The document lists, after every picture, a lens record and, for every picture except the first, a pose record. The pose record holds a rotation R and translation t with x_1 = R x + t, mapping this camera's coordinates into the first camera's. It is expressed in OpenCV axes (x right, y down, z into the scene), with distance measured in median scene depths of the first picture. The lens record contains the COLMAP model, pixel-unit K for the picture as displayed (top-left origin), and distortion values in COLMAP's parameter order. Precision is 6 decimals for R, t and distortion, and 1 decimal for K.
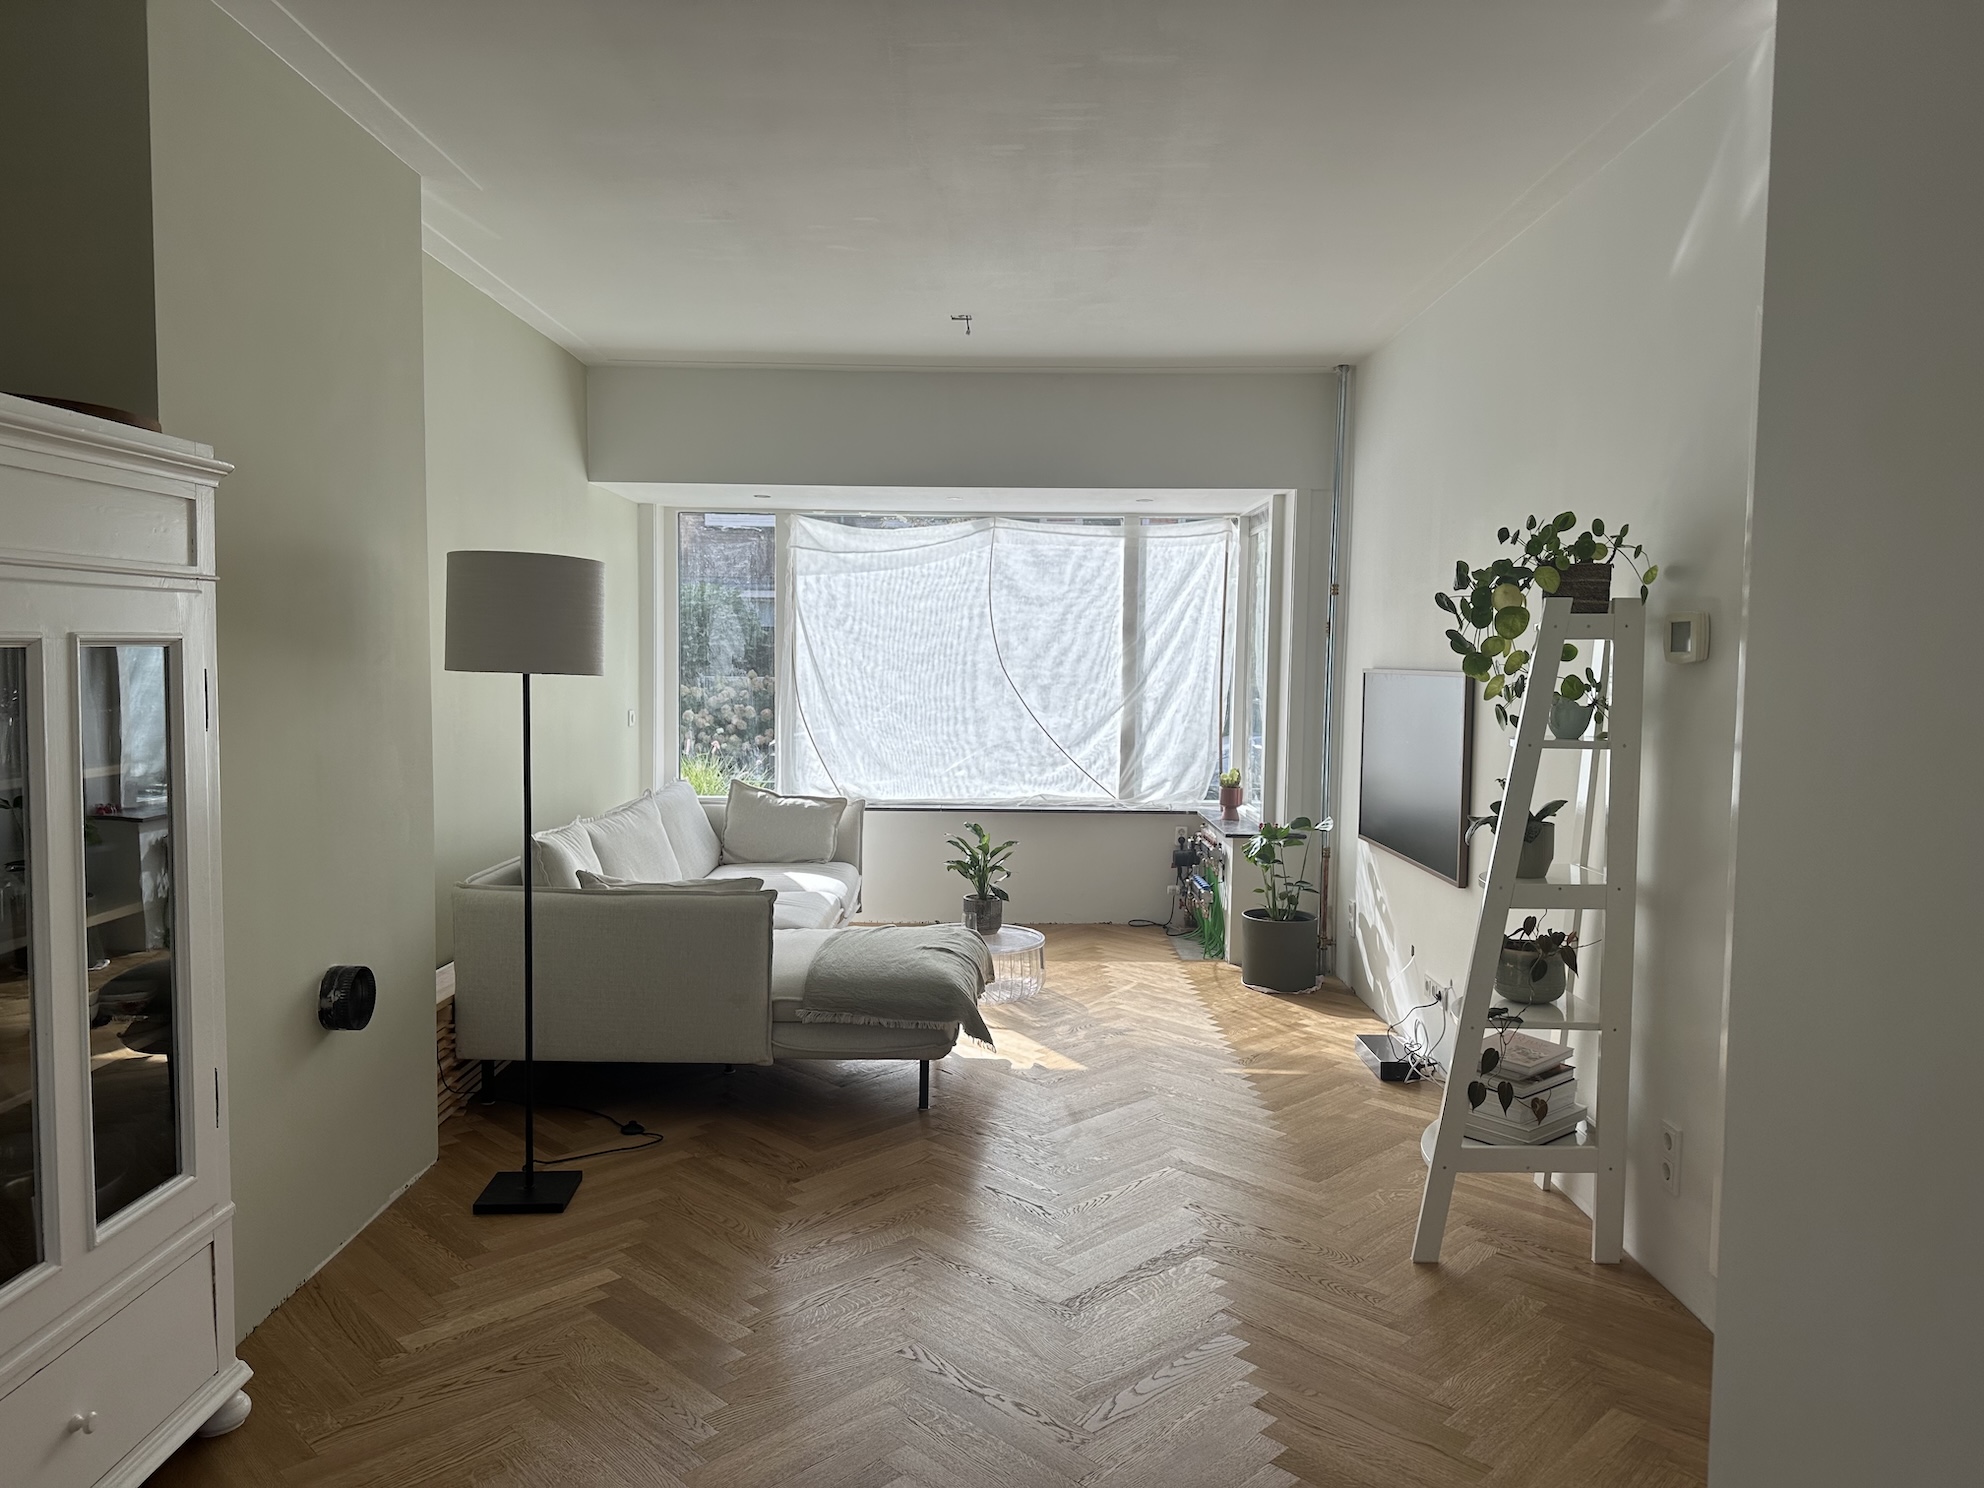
lens RADIAL K [[1386.7, 0, 995.5], [0, 1386.7, 739.7], [0, 0, 1]] dist [-0.070607, -0.001909]
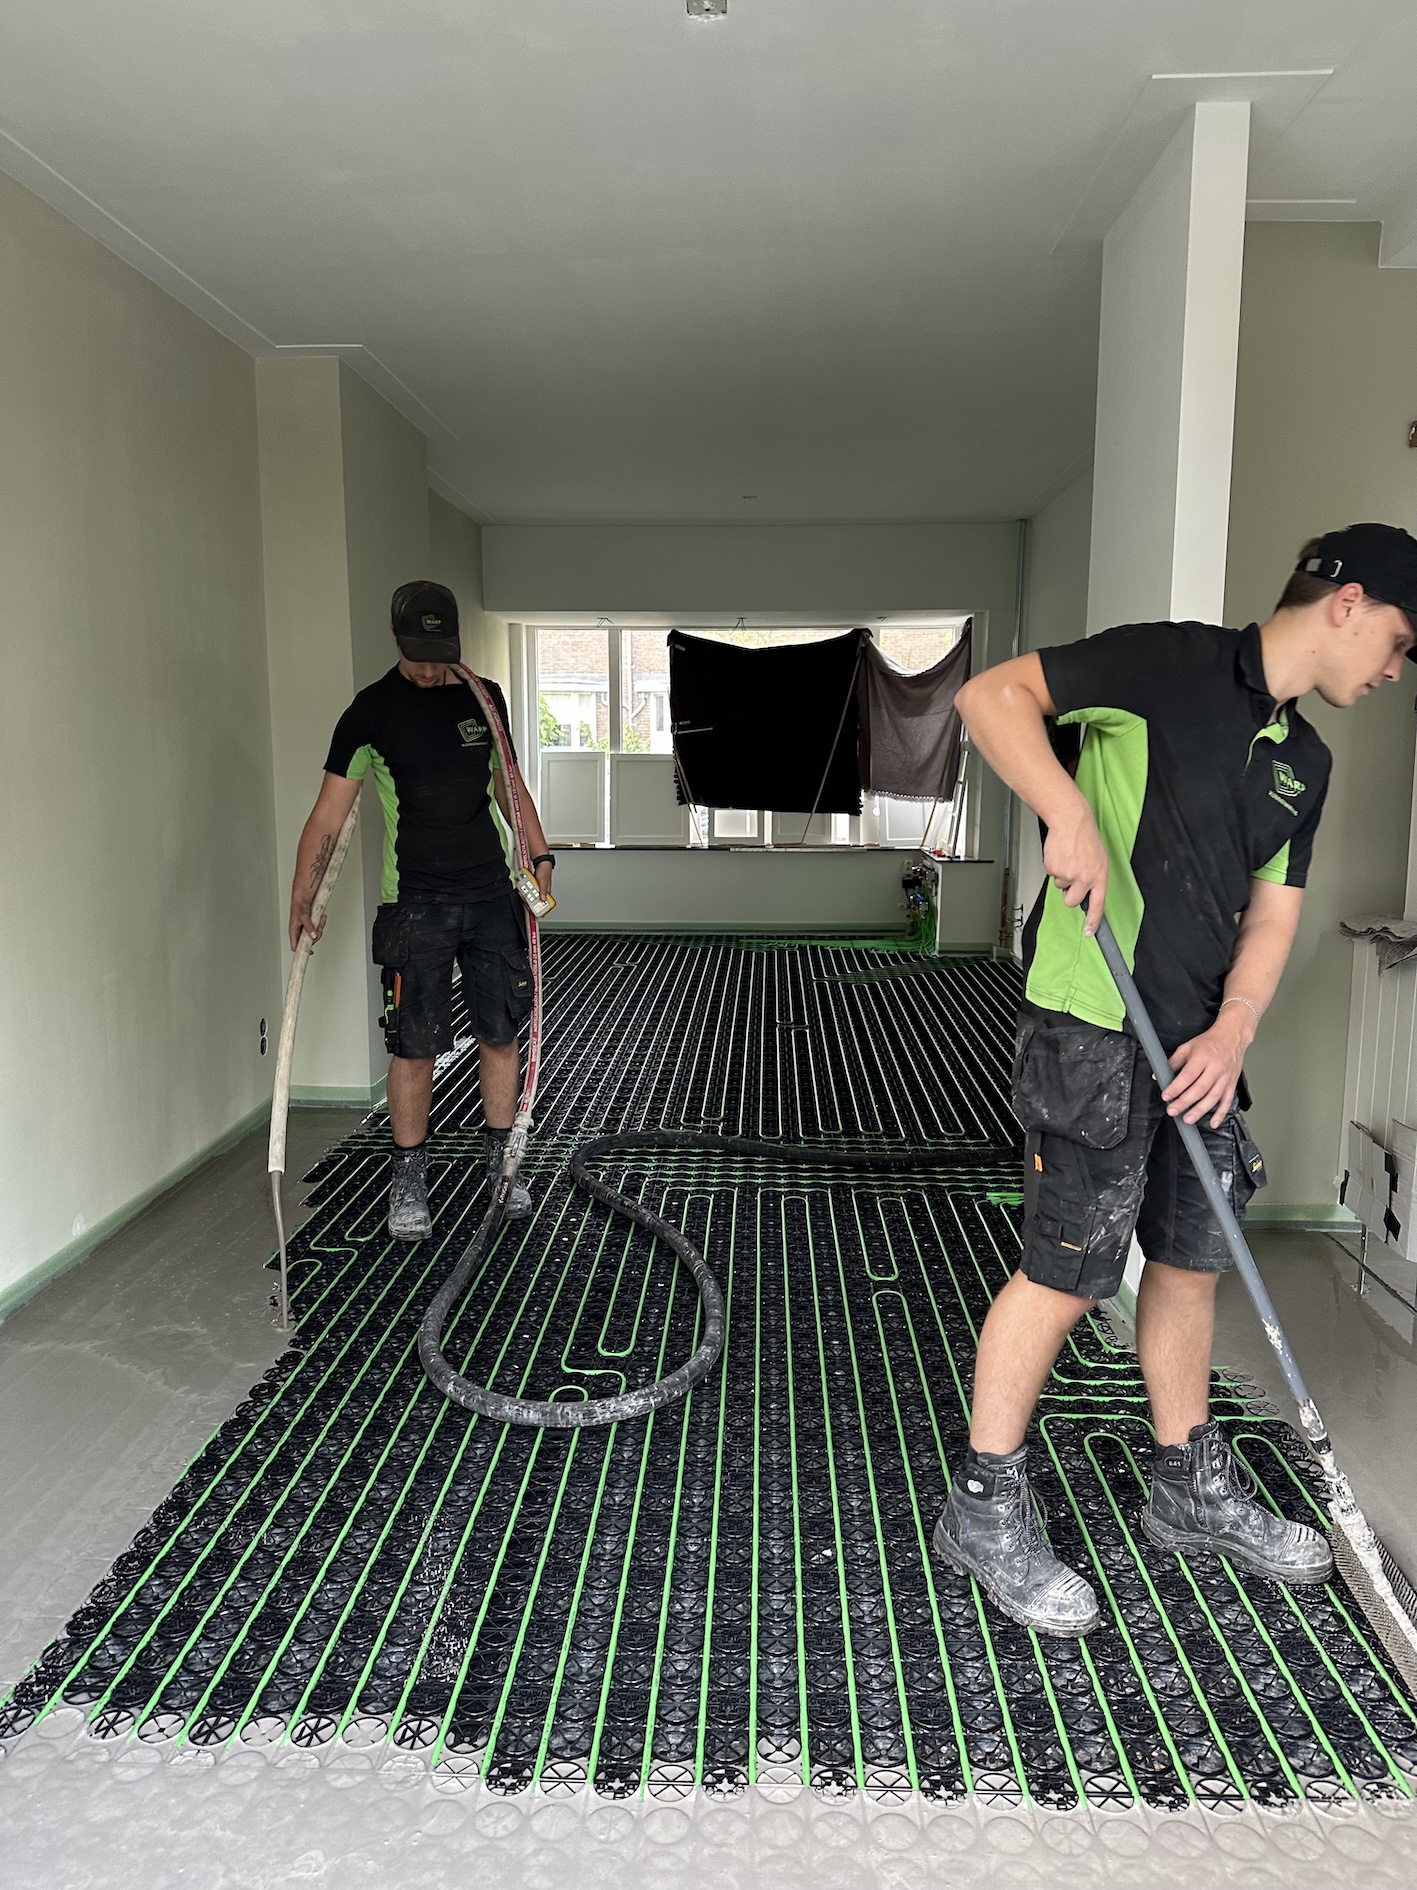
lens RADIAL K [[1321.0, 0, 702.9], [0, 1321.0, 946.9], [0, 0, 1]] dist [-0.070607, -0.001909]
pose [[0.998941, -0.003302, -0.045882, -0.017004], [0.007508, 0.995748, 0.091808, 0.060008], [0.045384, -0.092055, 0.994719, -0.658402]]
